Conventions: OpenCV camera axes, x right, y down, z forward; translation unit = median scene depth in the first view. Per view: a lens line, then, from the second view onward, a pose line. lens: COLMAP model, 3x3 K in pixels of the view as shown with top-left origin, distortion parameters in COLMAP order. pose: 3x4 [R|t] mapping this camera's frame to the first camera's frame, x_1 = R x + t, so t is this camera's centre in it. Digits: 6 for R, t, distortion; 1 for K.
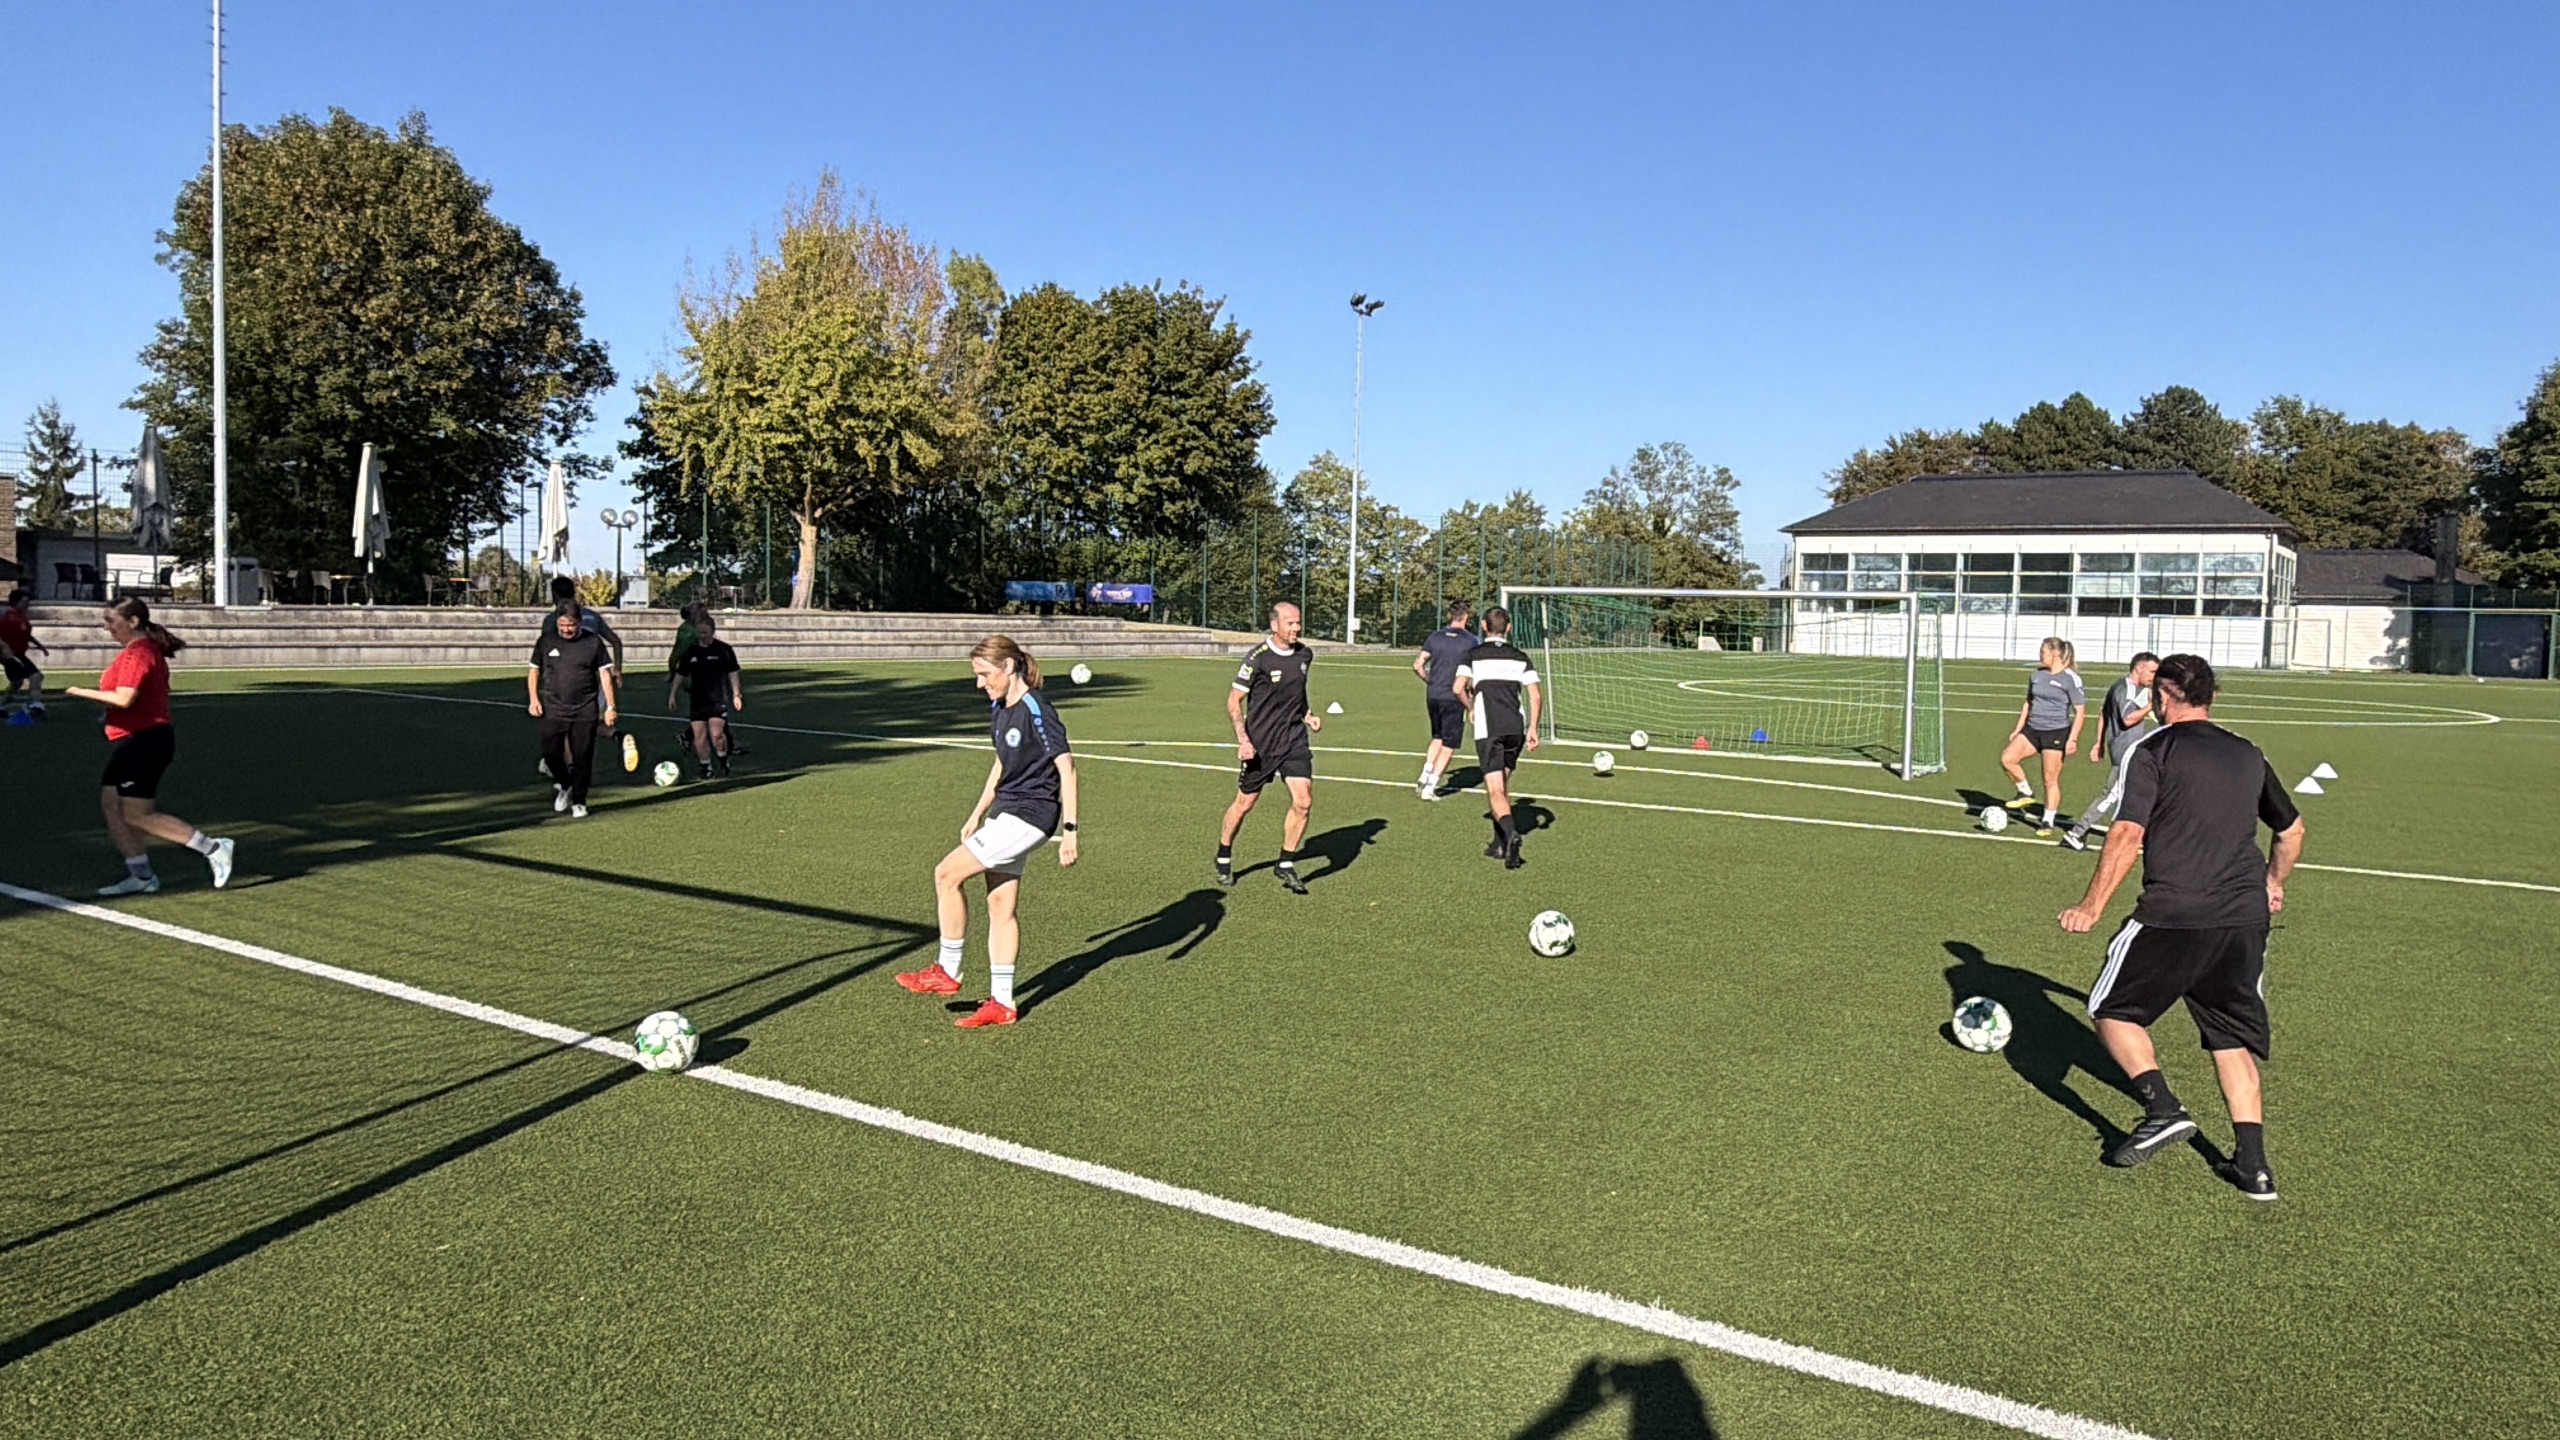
lens RADIAL K [[1756.8, 0, 1295.1], [0, 1756.8, 711.9], [0, 0, 1]] dist [0.003747, -0.003079]
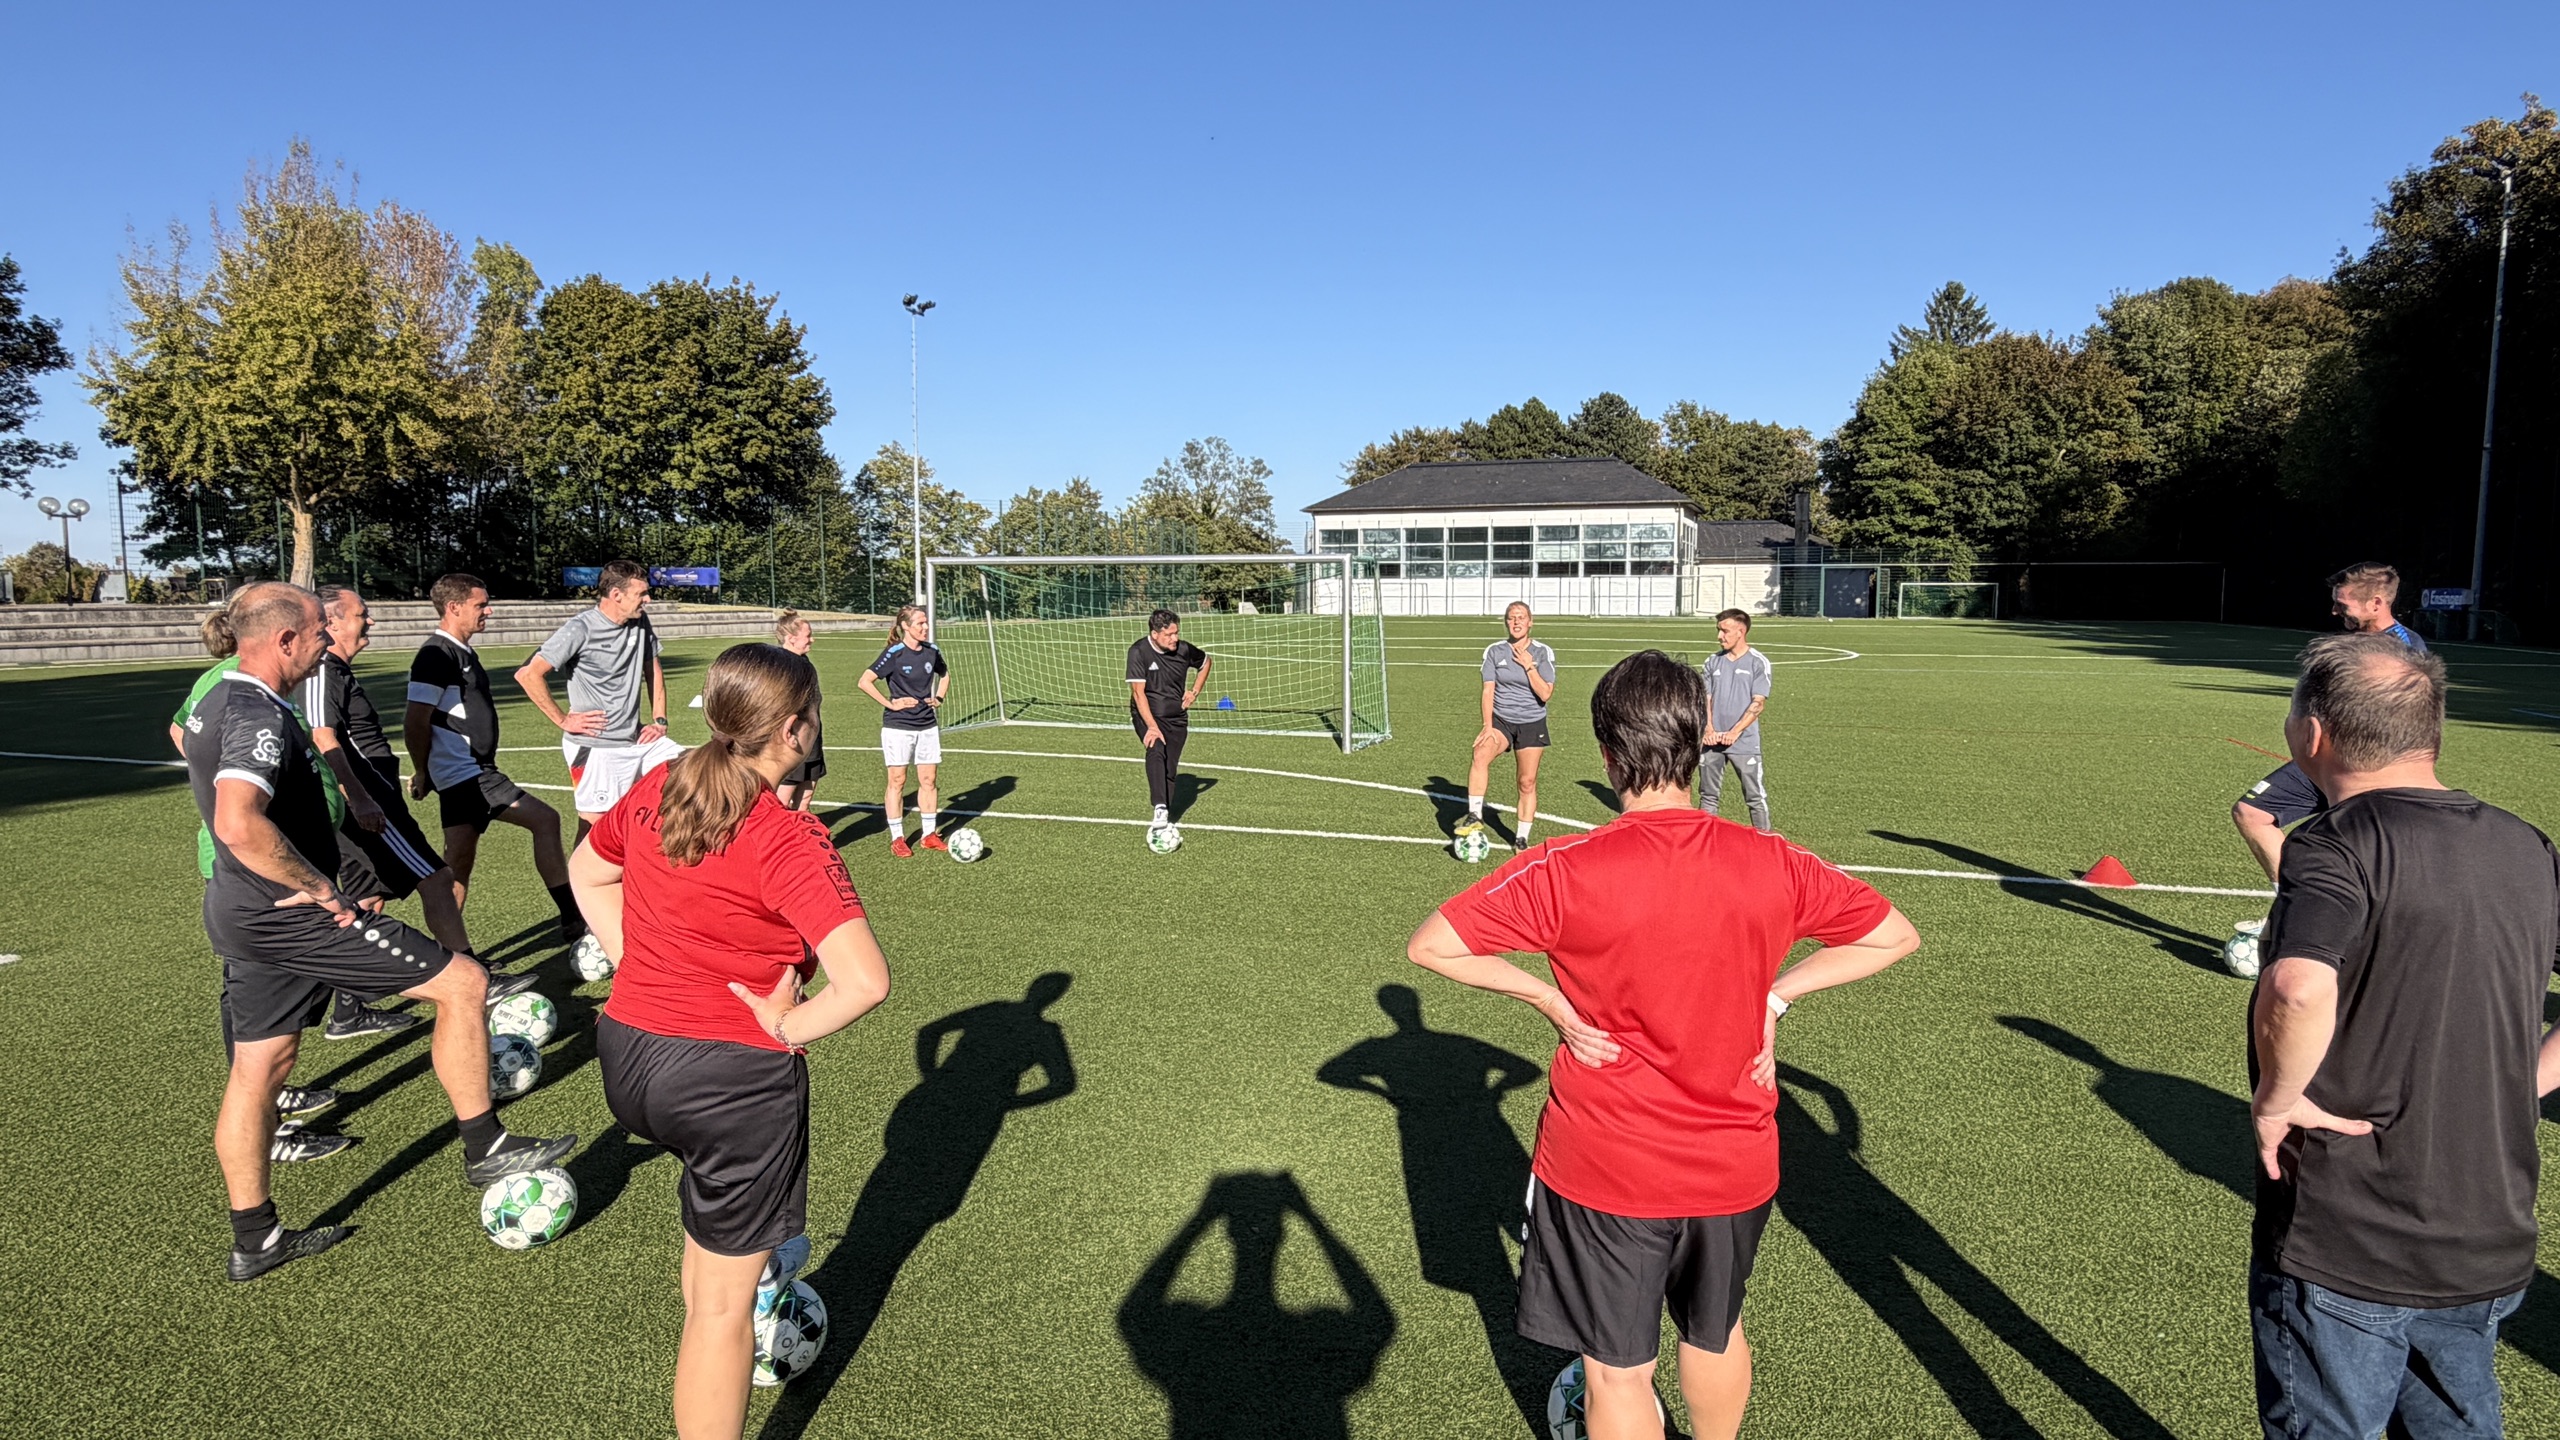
lens RADIAL K [[1447.4, 0, 1290.2], [0, 1447.4, 715.2], [0, 0, 1]] dist [-0.002833, 0.003282]
pose [[0.969883, -0.046071, 0.239173, 0.037894], [0.038278, 0.998577, 0.037128, -0.003187], [-0.240543, -0.026854, 0.970267, 0.071690]]
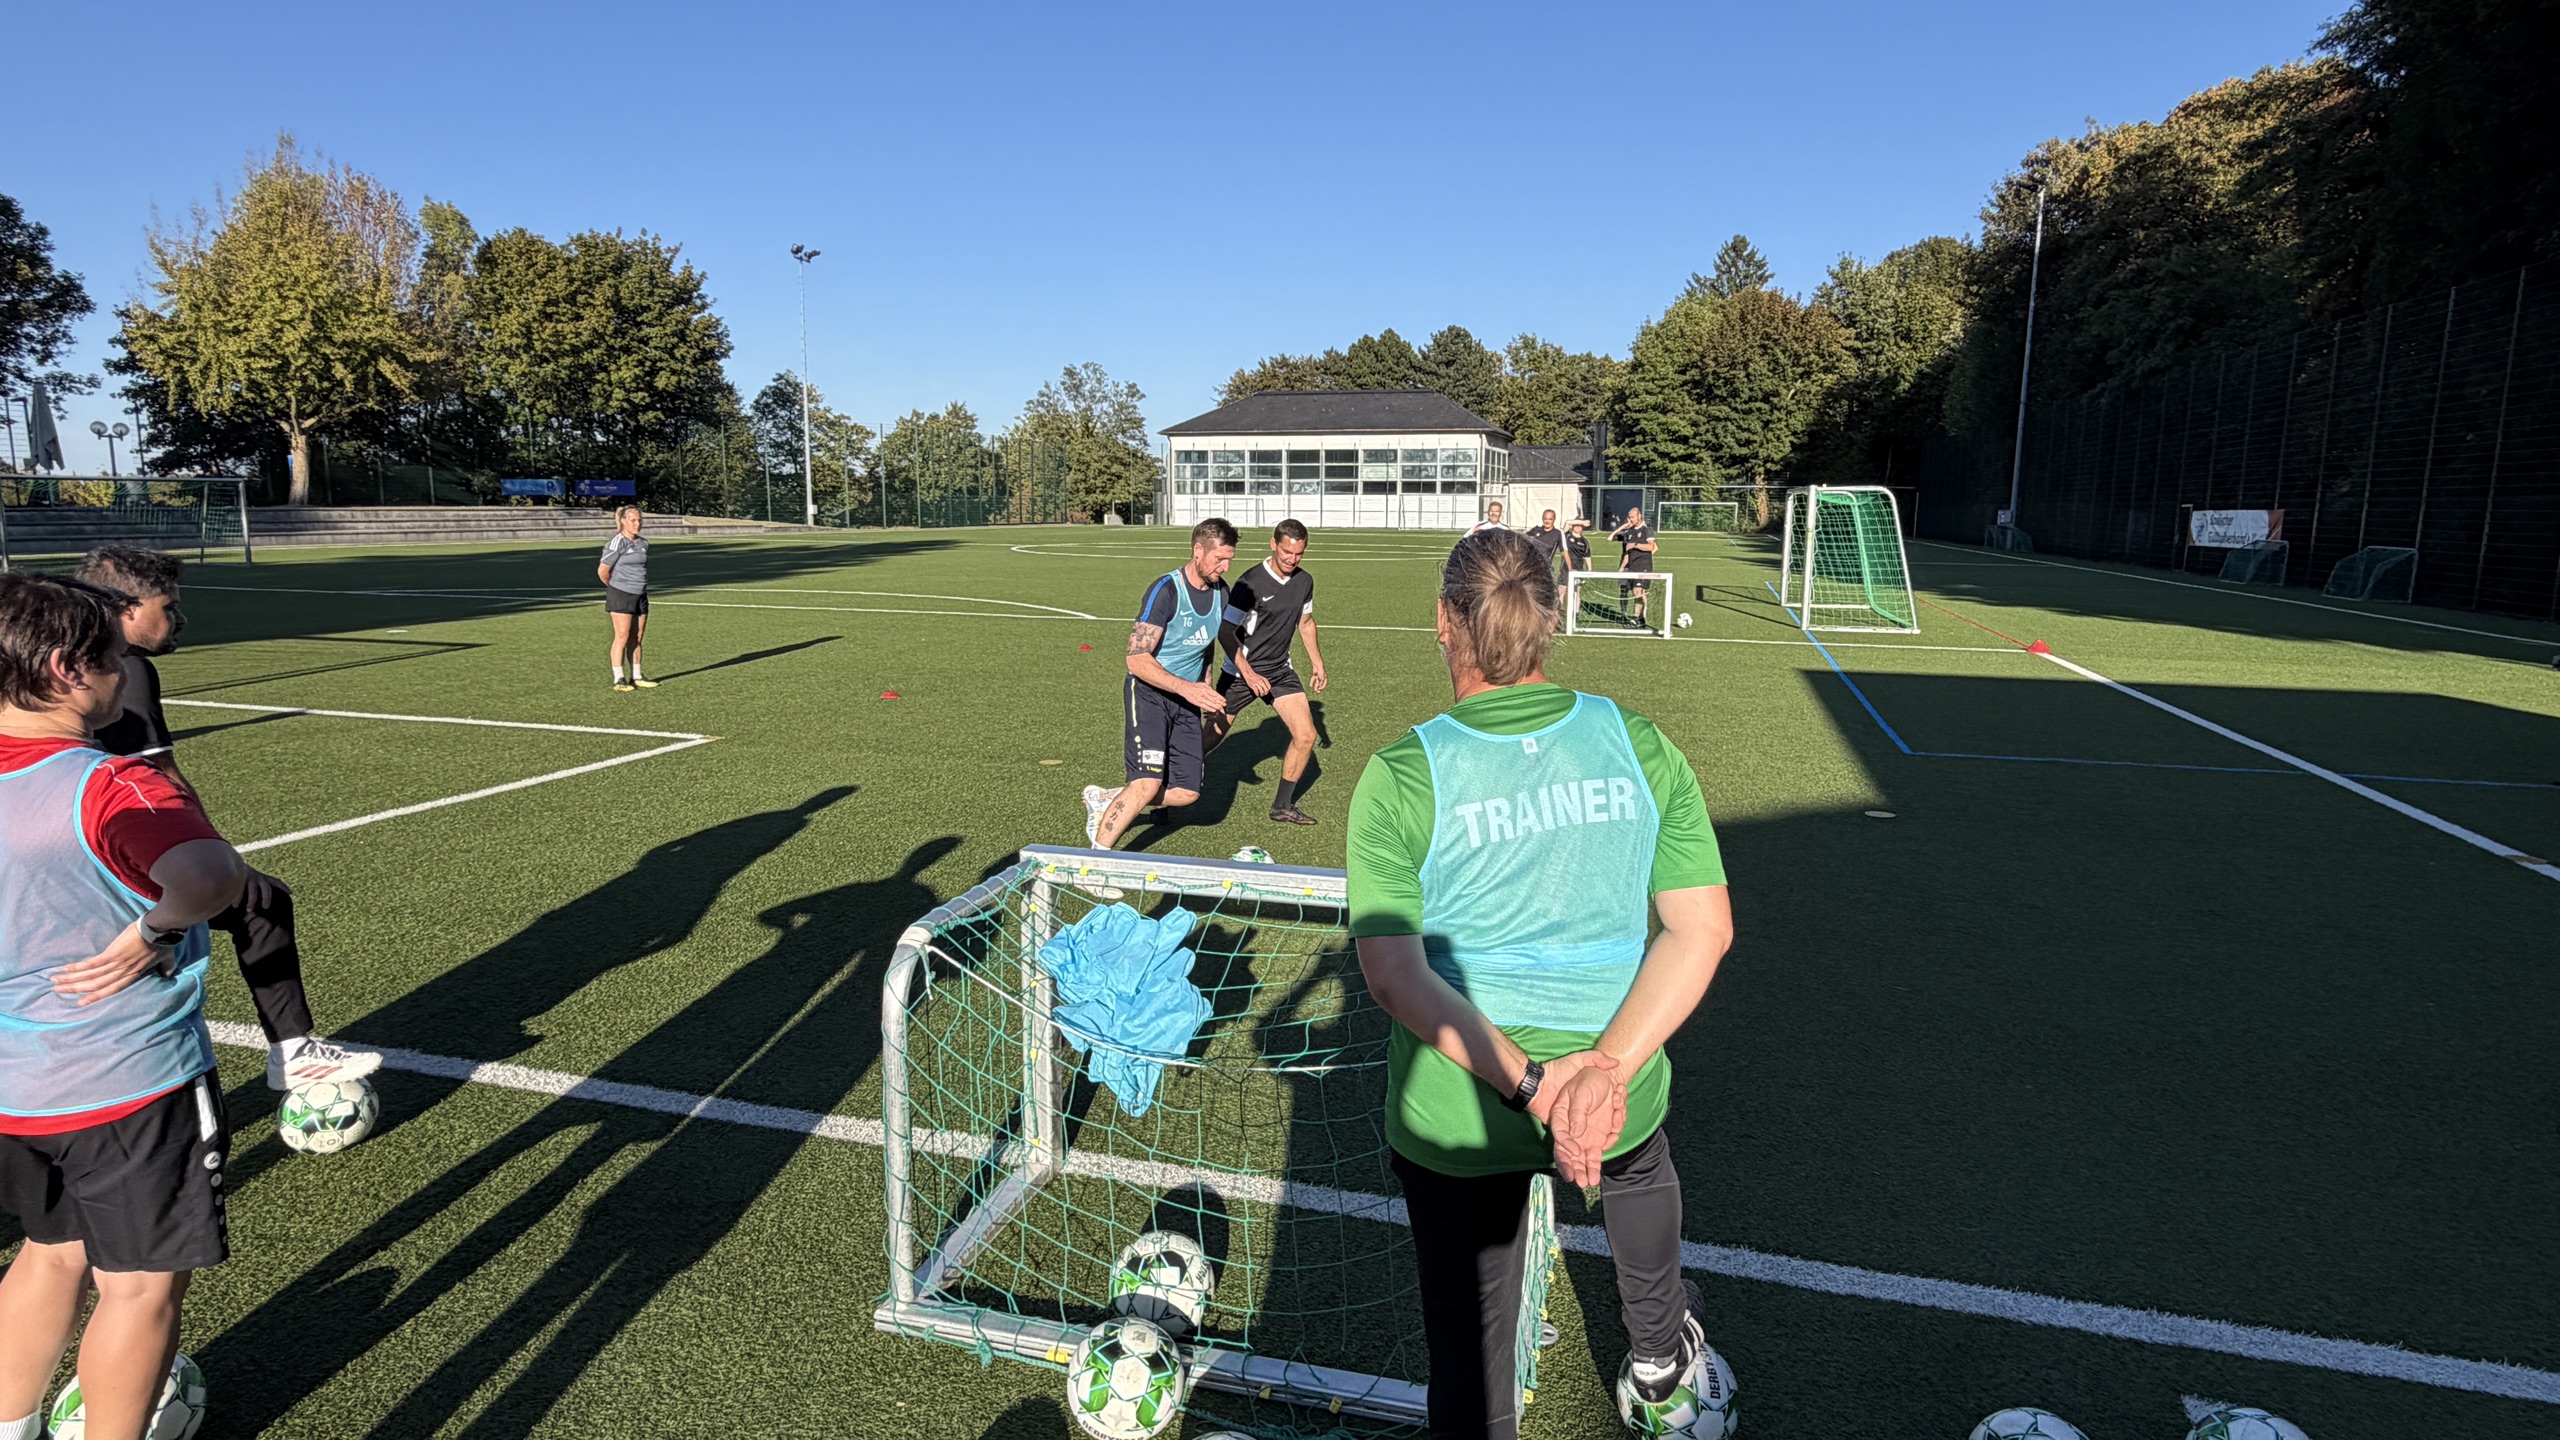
lens RADIAL K [[1447.4, 0, 1306.9], [0, 1447.4, 722.1], [0, 0, 1]] dist [-0.002833, 0.003282]
pose [[0.953265, -0.062125, 0.295680, 0.056028], [0.033193, 0.994242, 0.101884, 0.008586], [-0.300307, -0.087308, 0.949838, -0.122576]]
